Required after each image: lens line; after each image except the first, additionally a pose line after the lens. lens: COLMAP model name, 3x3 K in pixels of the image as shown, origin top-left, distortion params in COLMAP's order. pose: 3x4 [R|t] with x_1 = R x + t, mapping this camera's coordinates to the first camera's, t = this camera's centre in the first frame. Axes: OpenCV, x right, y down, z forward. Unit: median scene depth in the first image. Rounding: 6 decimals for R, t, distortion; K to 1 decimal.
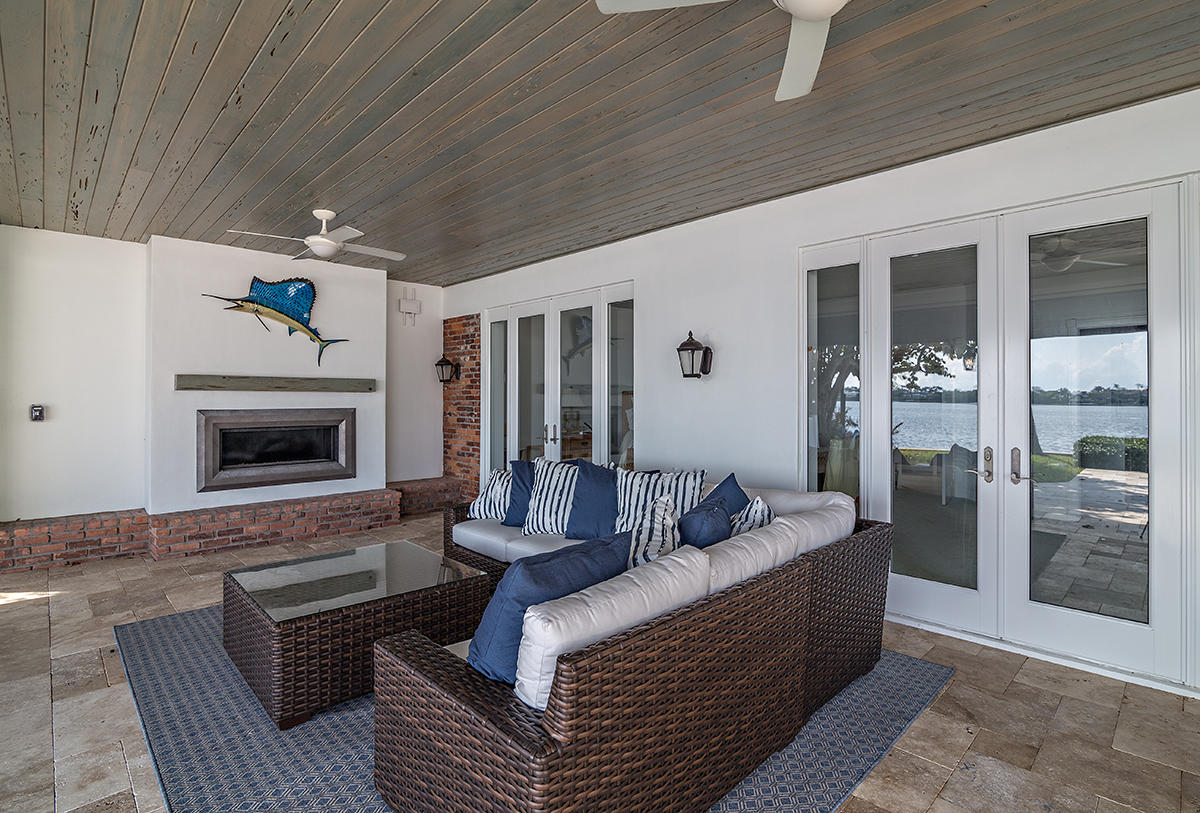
lens RADIAL K [[572.0, 0, 597.1], [0, 572.0, 401.2], [0, 0, 1]] dist [-0.003644, -0.000395]
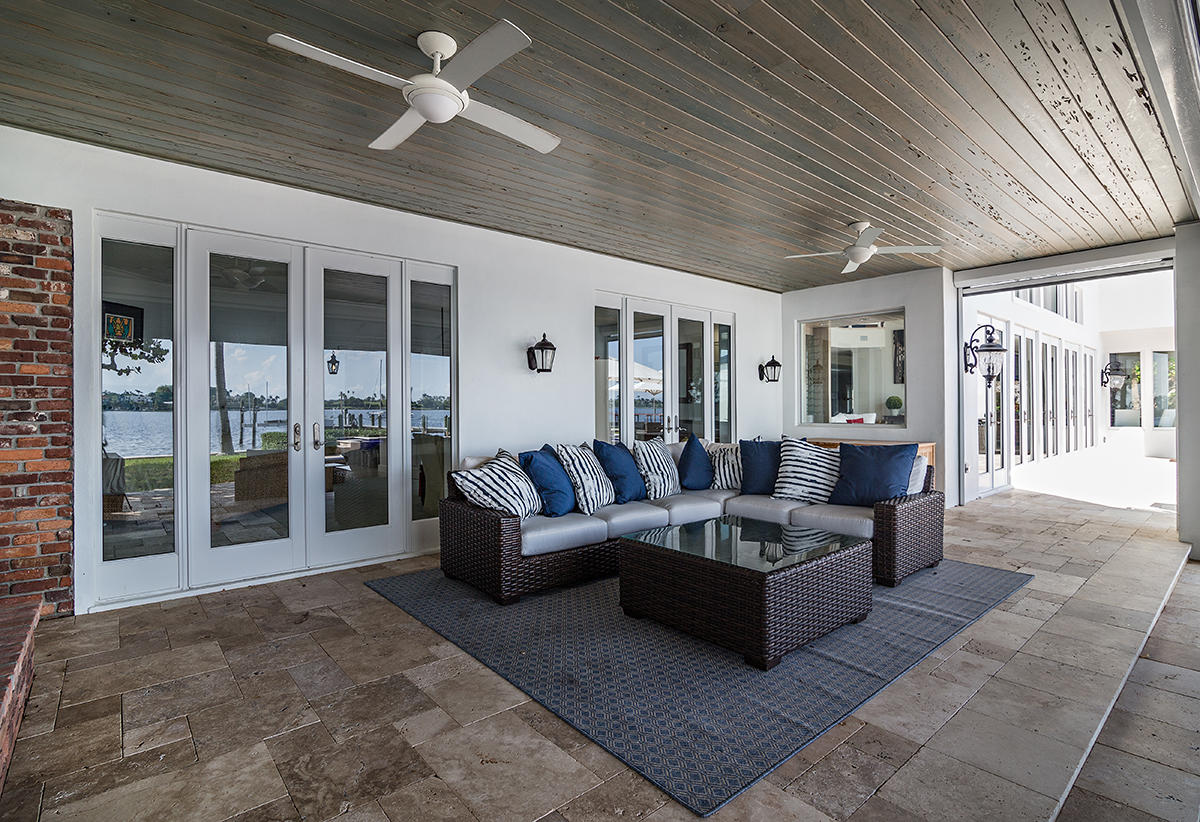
lens RADIAL K [[573.8, 0, 596.8], [0, 573.8, 405.4], [0, 0, 1]] dist [-0.023312, -0.000233]
pose [[0.078512, 0.001073, 0.996913, -1.011280], [0.009848, 0.999950, -0.001851, 0.031520], [-0.996865, 0.009963, 0.078497, 0.789060]]
